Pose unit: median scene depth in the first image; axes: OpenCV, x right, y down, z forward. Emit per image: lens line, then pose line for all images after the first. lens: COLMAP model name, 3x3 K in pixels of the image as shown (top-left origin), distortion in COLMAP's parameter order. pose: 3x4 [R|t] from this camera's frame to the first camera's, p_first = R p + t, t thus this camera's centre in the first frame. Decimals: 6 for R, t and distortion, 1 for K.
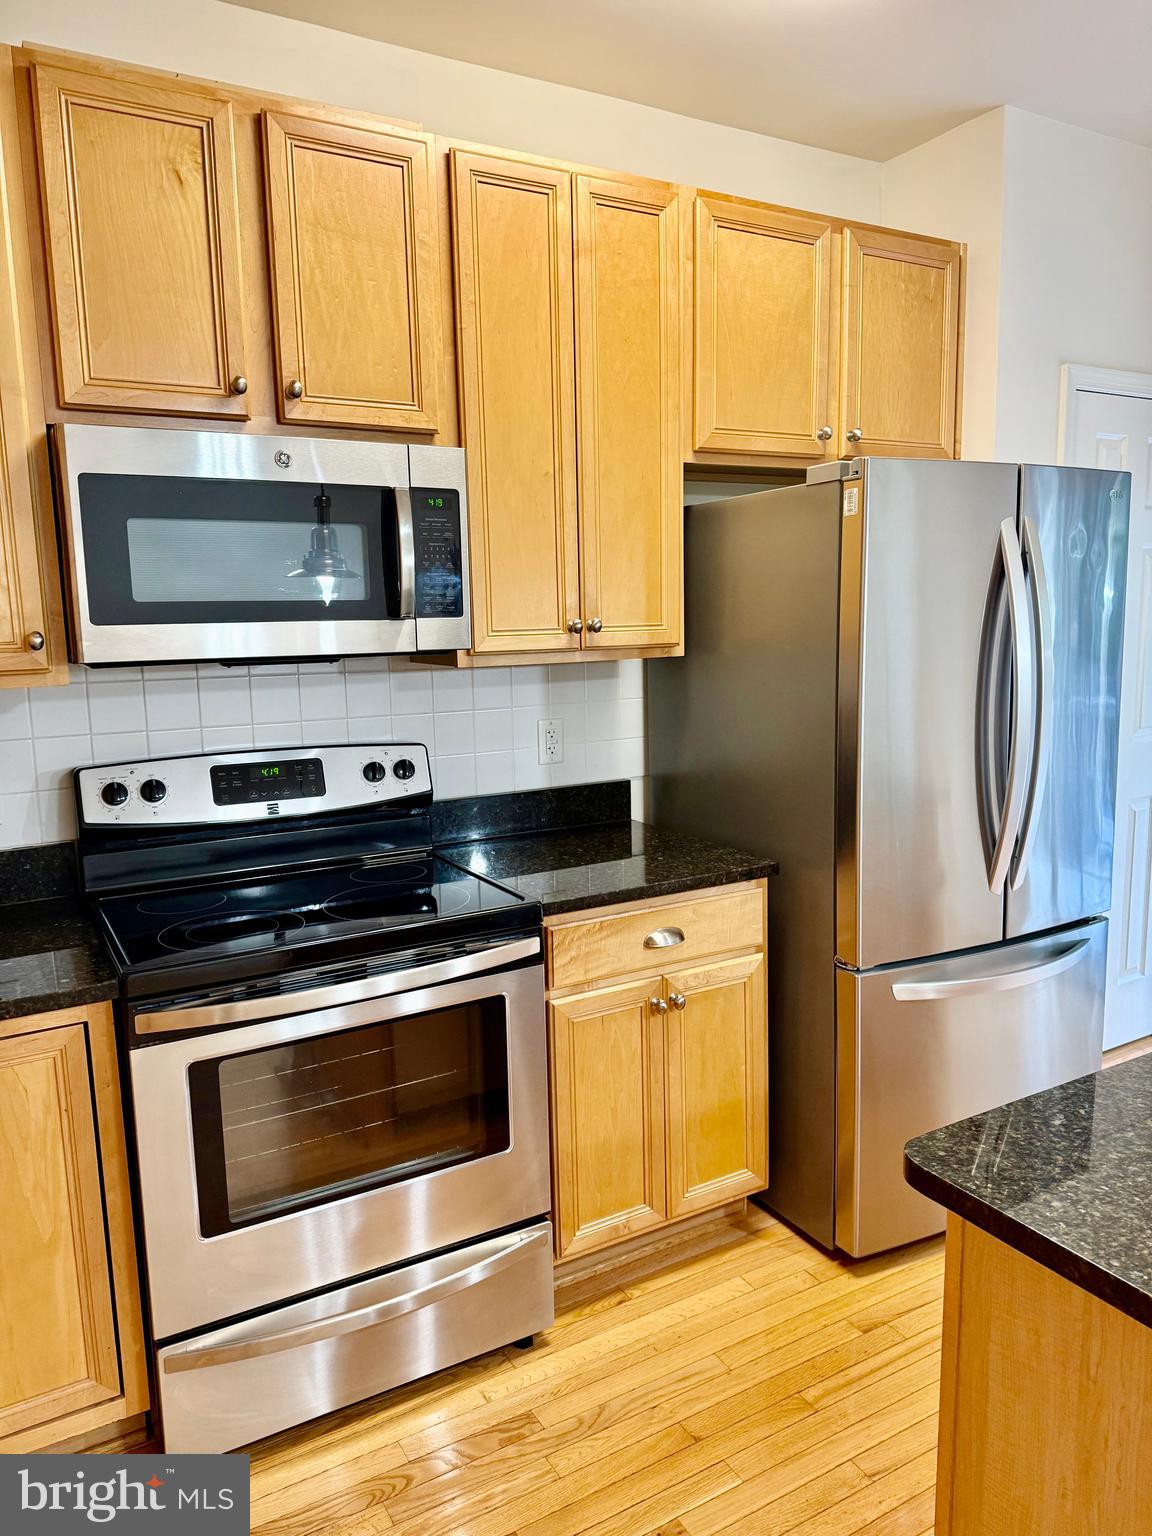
lens RADIAL K [[1087.2, 0, 577.7], [0, 1087.2, 778.1], [0, 0, 1]] dist [0.034632, -0.056175]
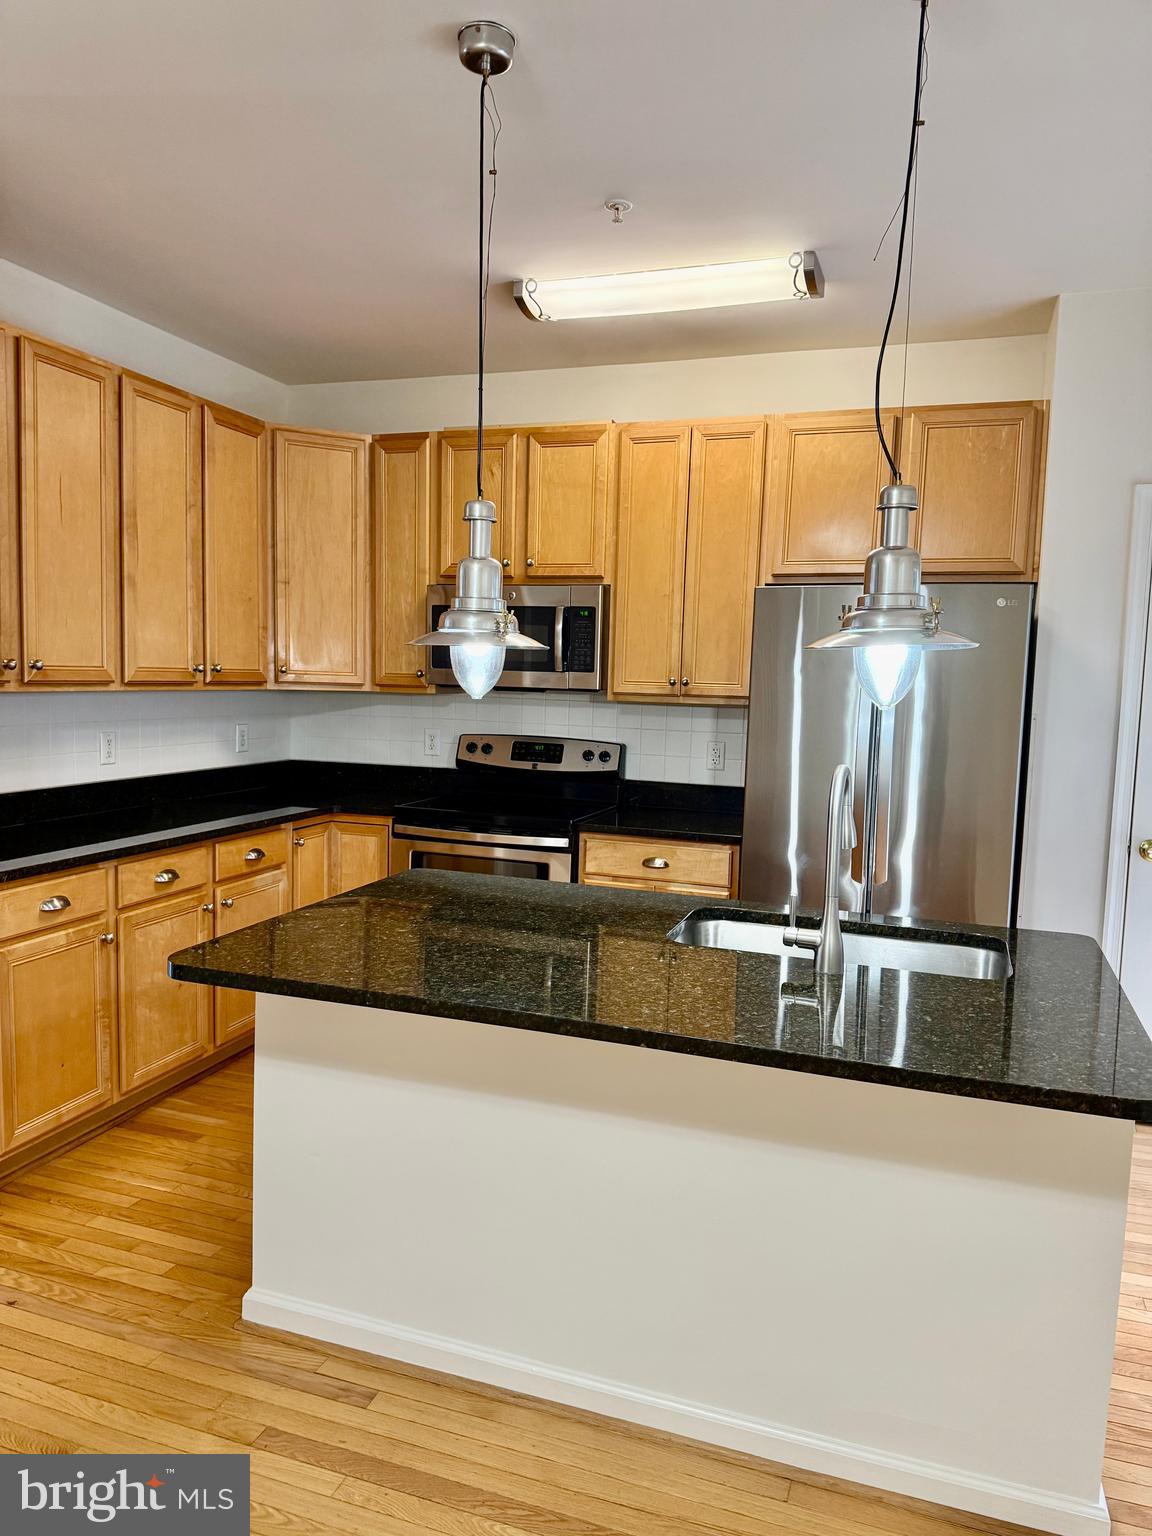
lens RADIAL K [[1087.2, 0, 568.9], [0, 1087.2, 777.6], [0, 0, 1]] dist [0.034632, -0.056175]
pose [[0.641001, 0.115337, -0.758824, 1.244283], [-0.156548, 0.987509, 0.017855, 0.004016], [0.751405, 0.107348, 0.651050, -0.225597]]
